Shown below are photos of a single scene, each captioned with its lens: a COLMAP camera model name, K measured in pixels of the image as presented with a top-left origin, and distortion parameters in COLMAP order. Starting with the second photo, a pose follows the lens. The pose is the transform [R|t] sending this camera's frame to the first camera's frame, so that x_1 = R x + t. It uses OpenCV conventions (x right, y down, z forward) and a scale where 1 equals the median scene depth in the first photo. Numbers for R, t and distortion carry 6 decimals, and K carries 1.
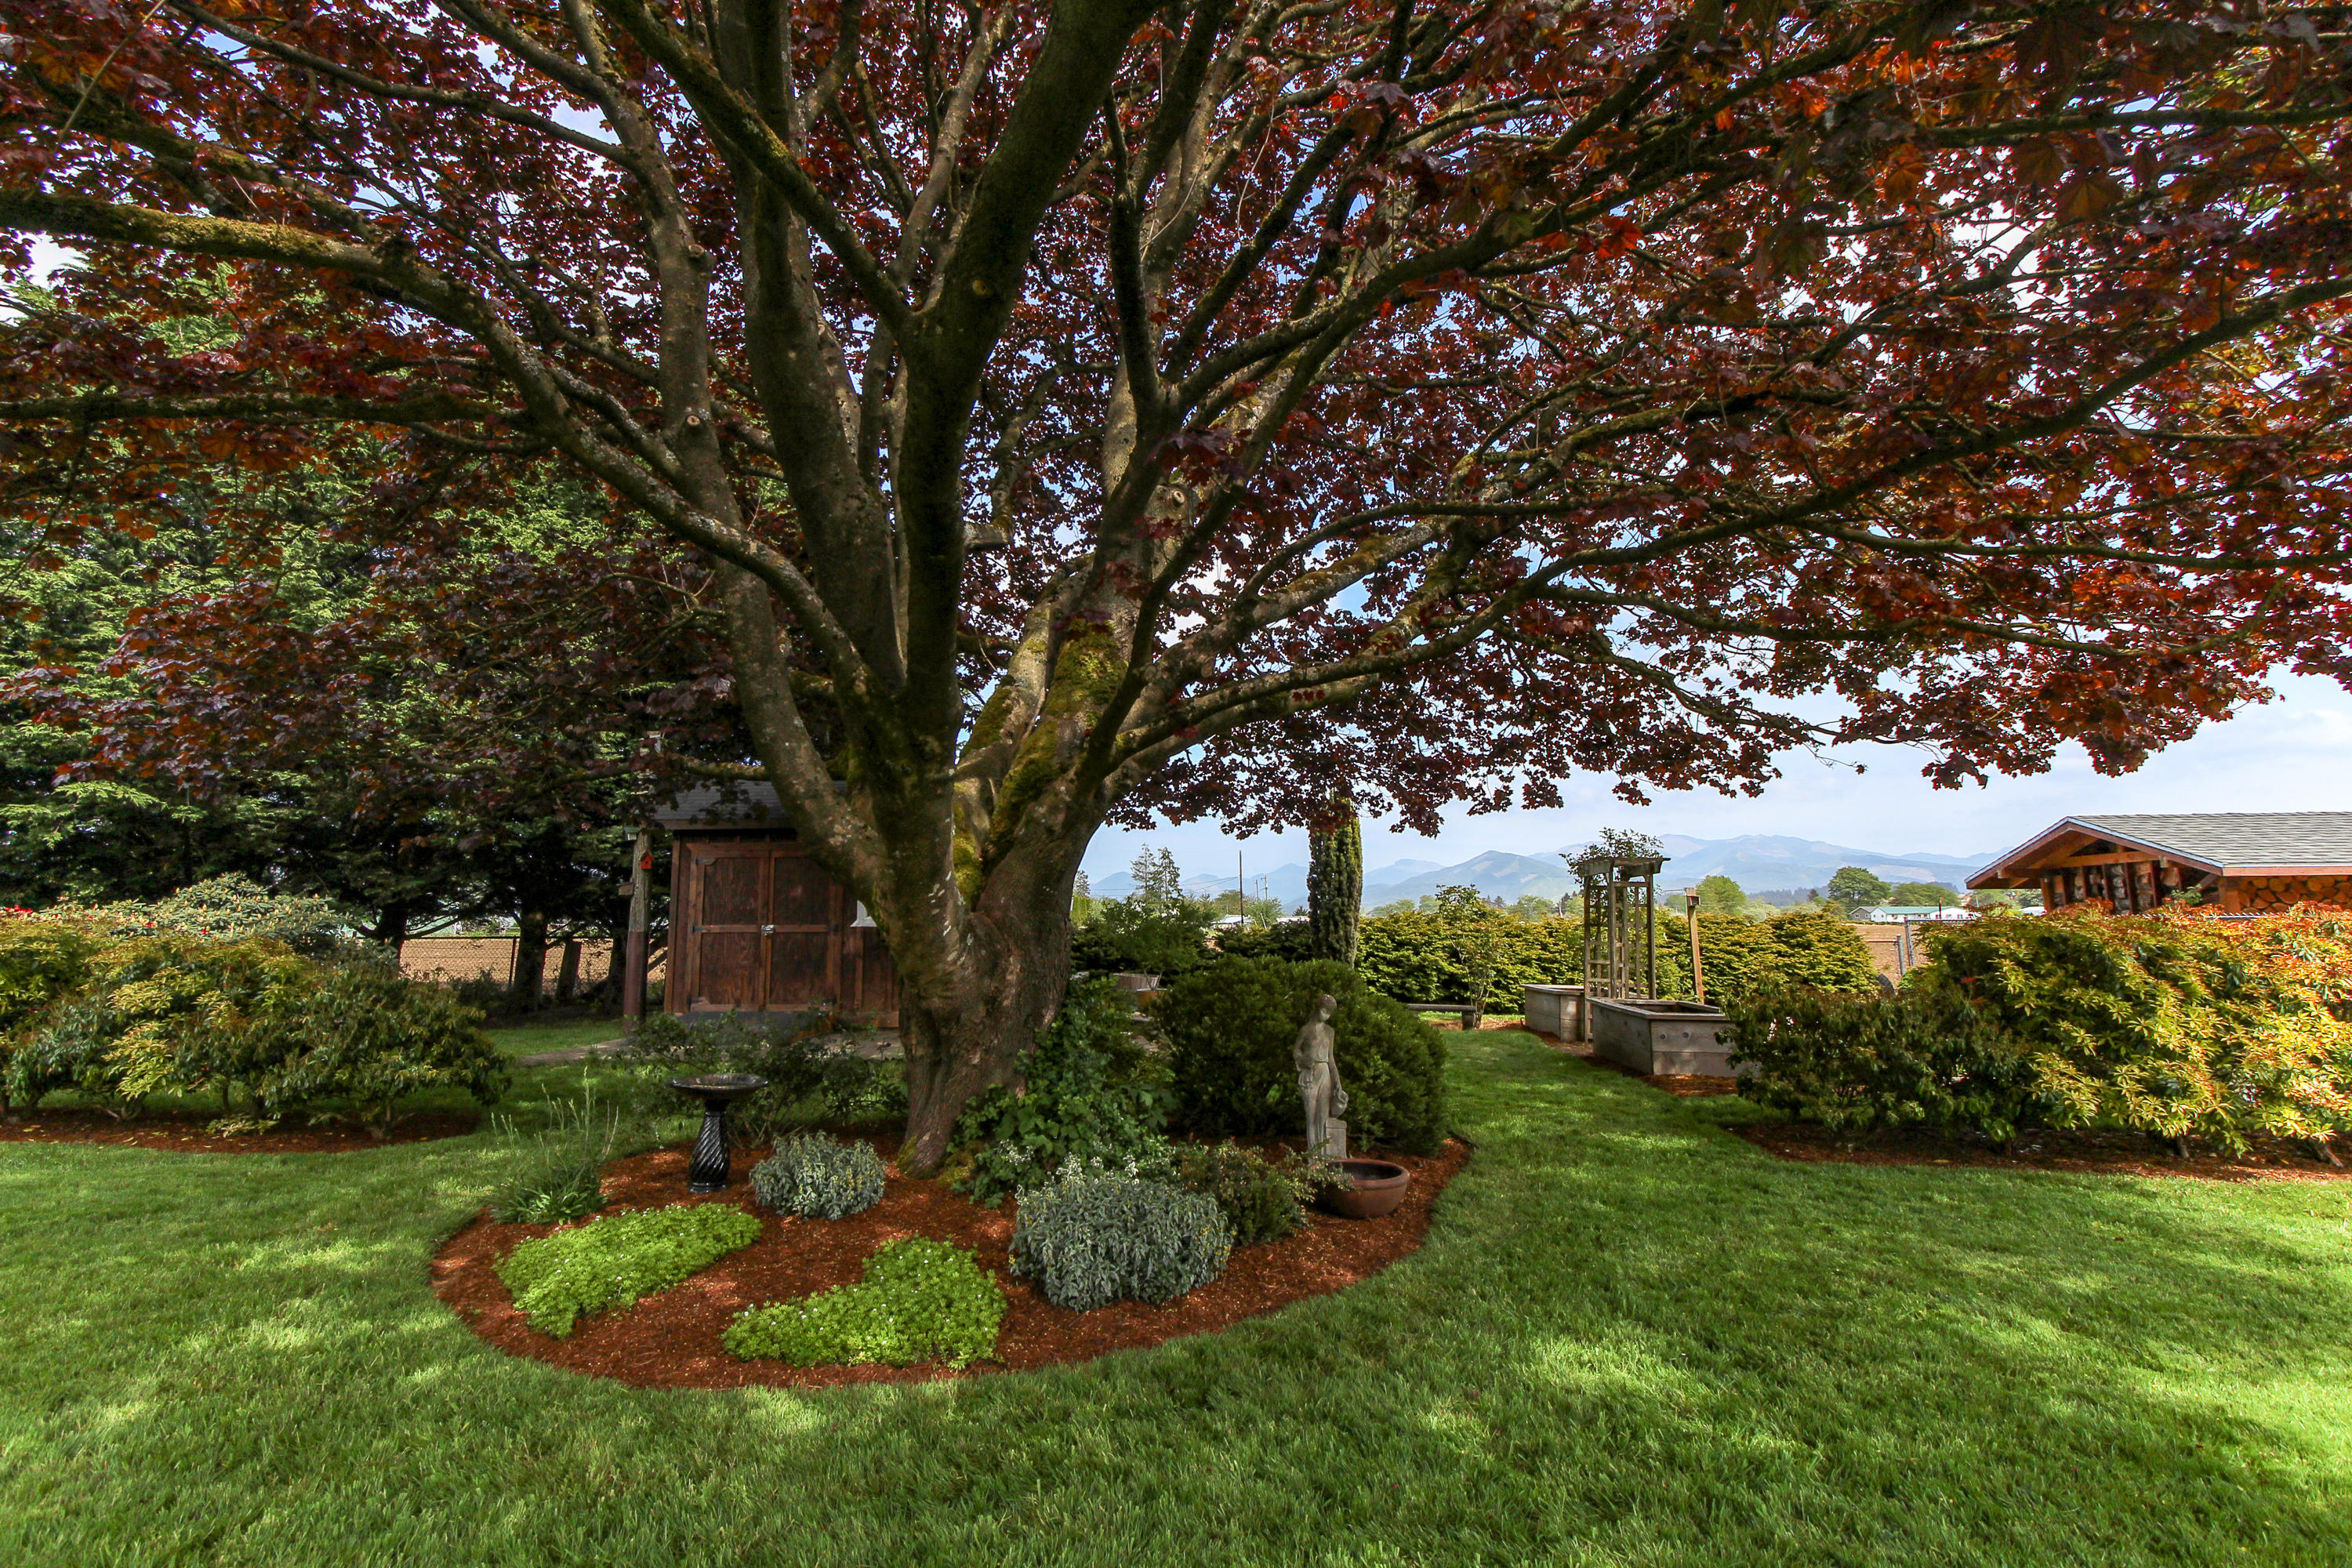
lens RADIAL K [[1084.1, 0, 1176.0], [0, 1084.1, 784.0], [0, 0, 1]] dist [0.002056, 0.000508]
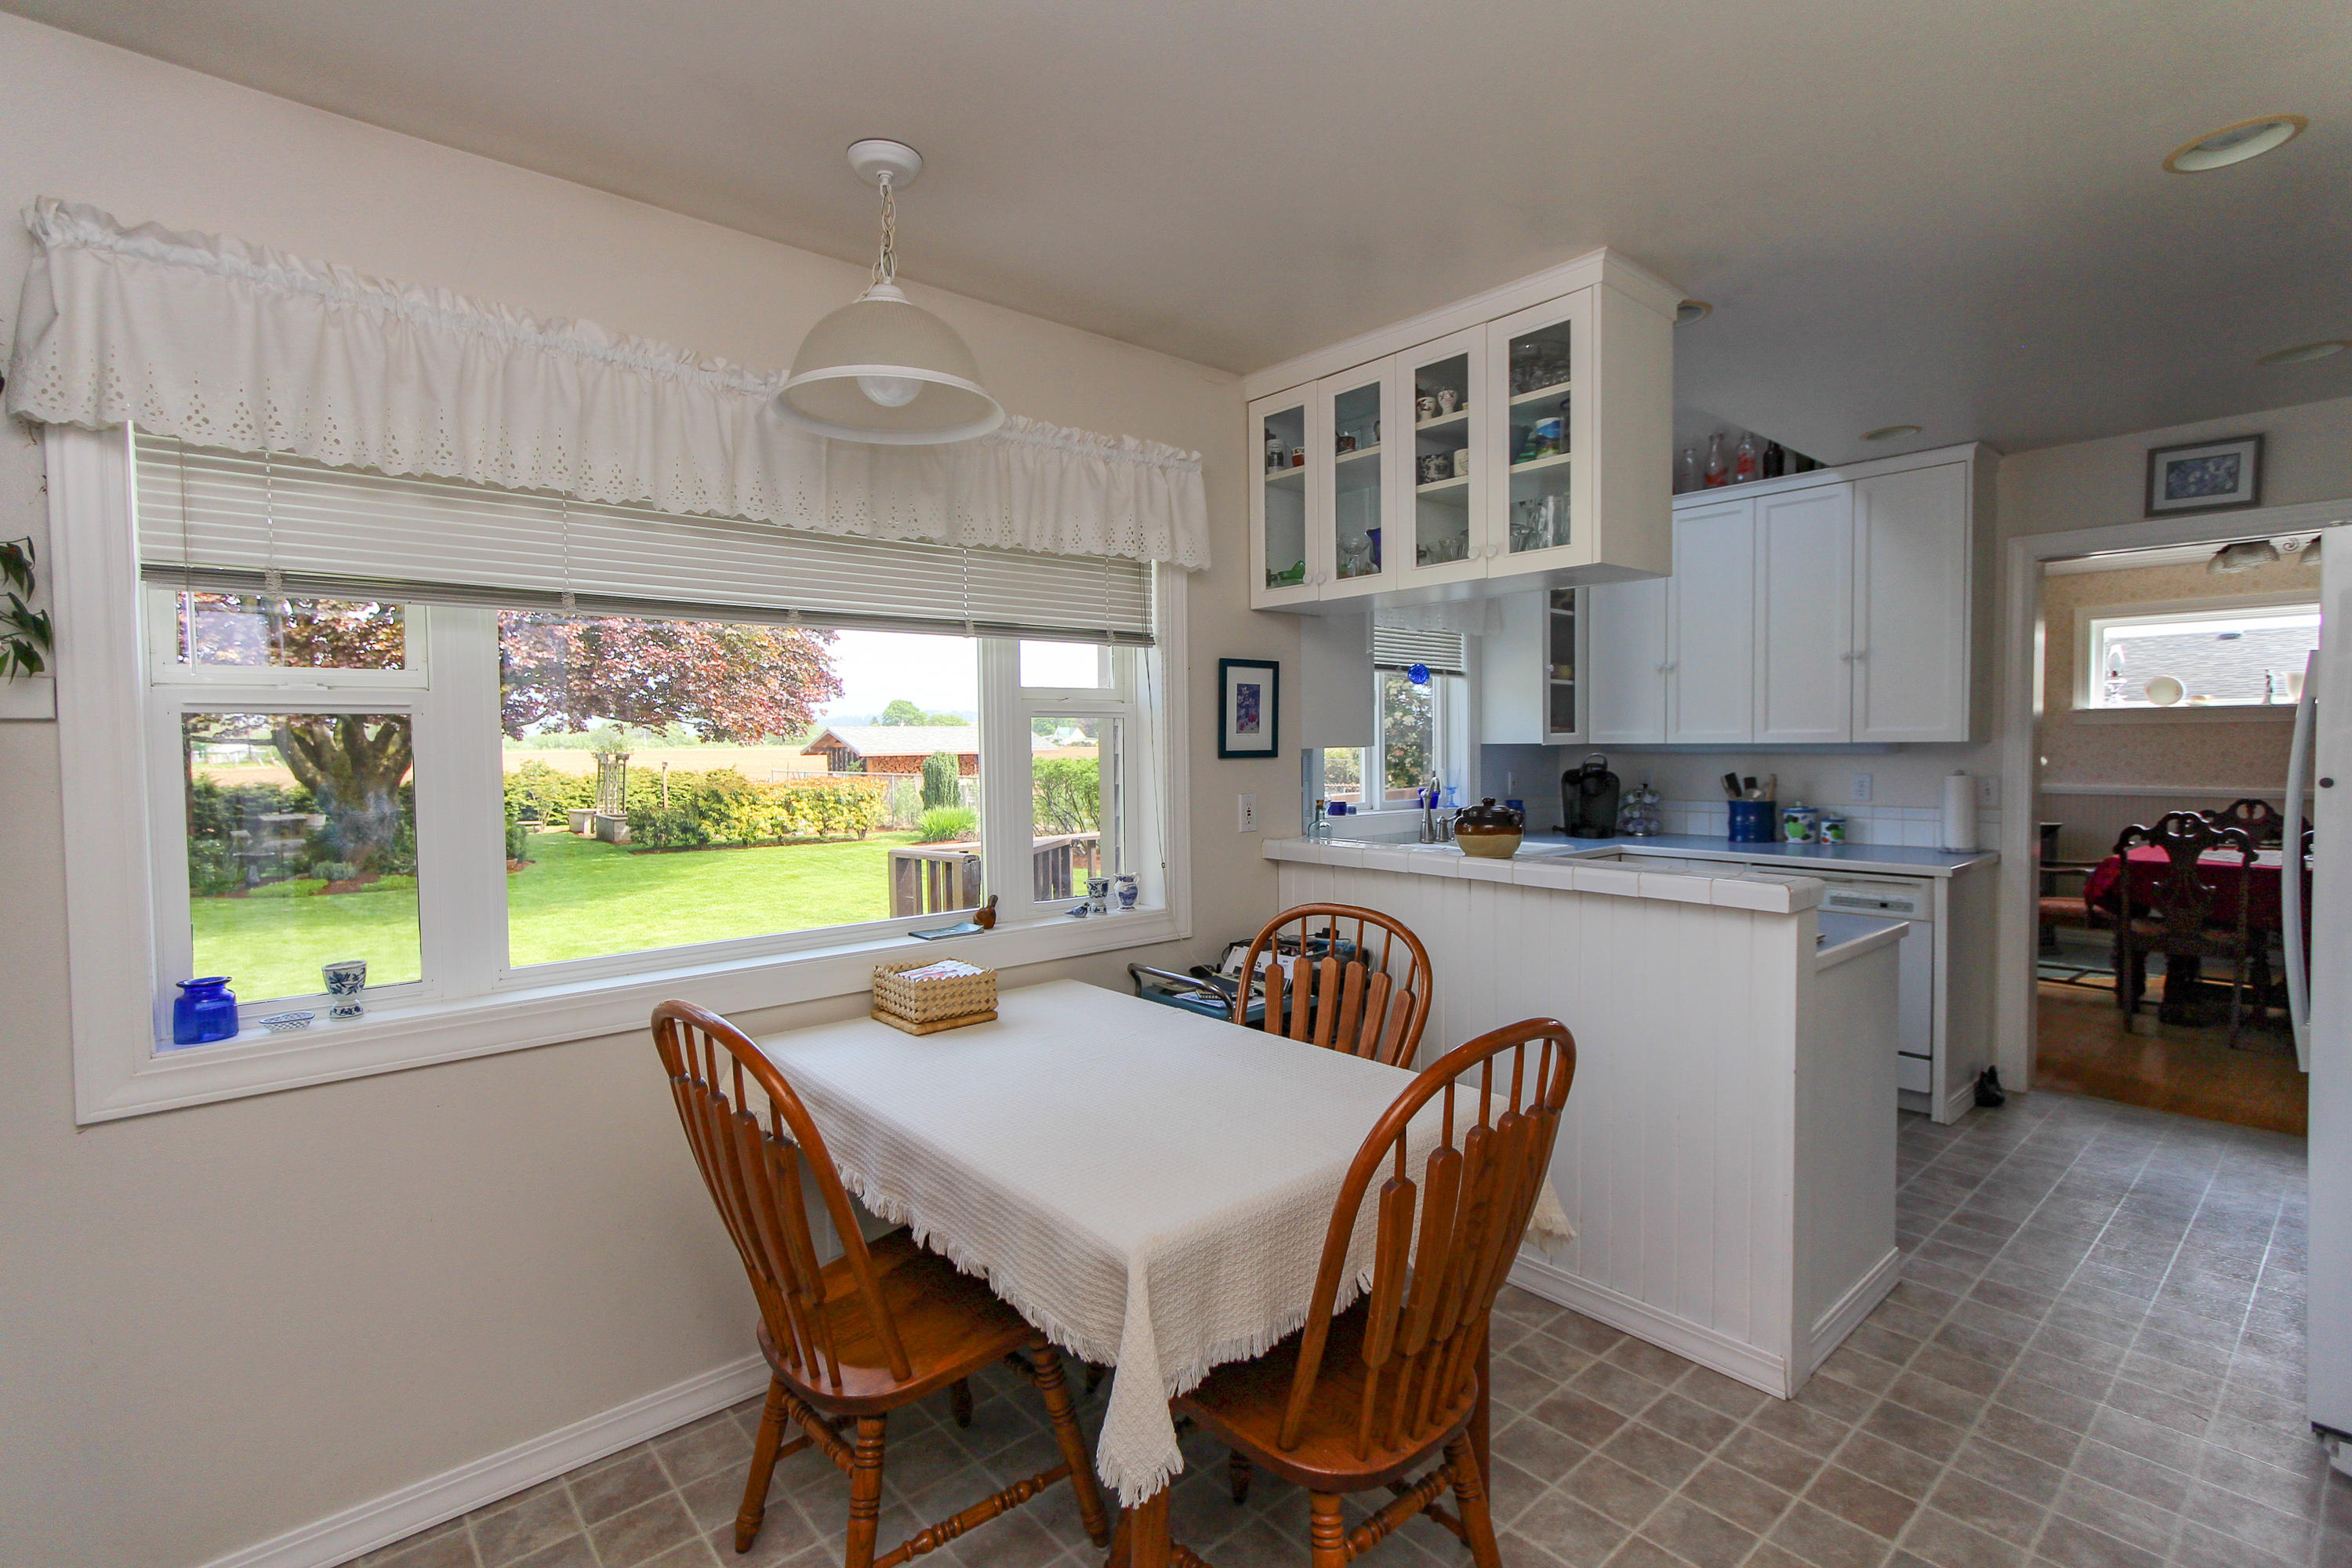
lens RADIAL K [[1084.1, 0, 1176.0], [0, 1084.1, 784.0], [0, 0, 1]] dist [0.002056, 0.000508]
pose [[0.699330, -0.032278, 0.714070, -0.411106], [-0.086209, 0.987879, 0.129083, -0.276061], [-0.709581, -0.151831, 0.688071, -1.470655]]
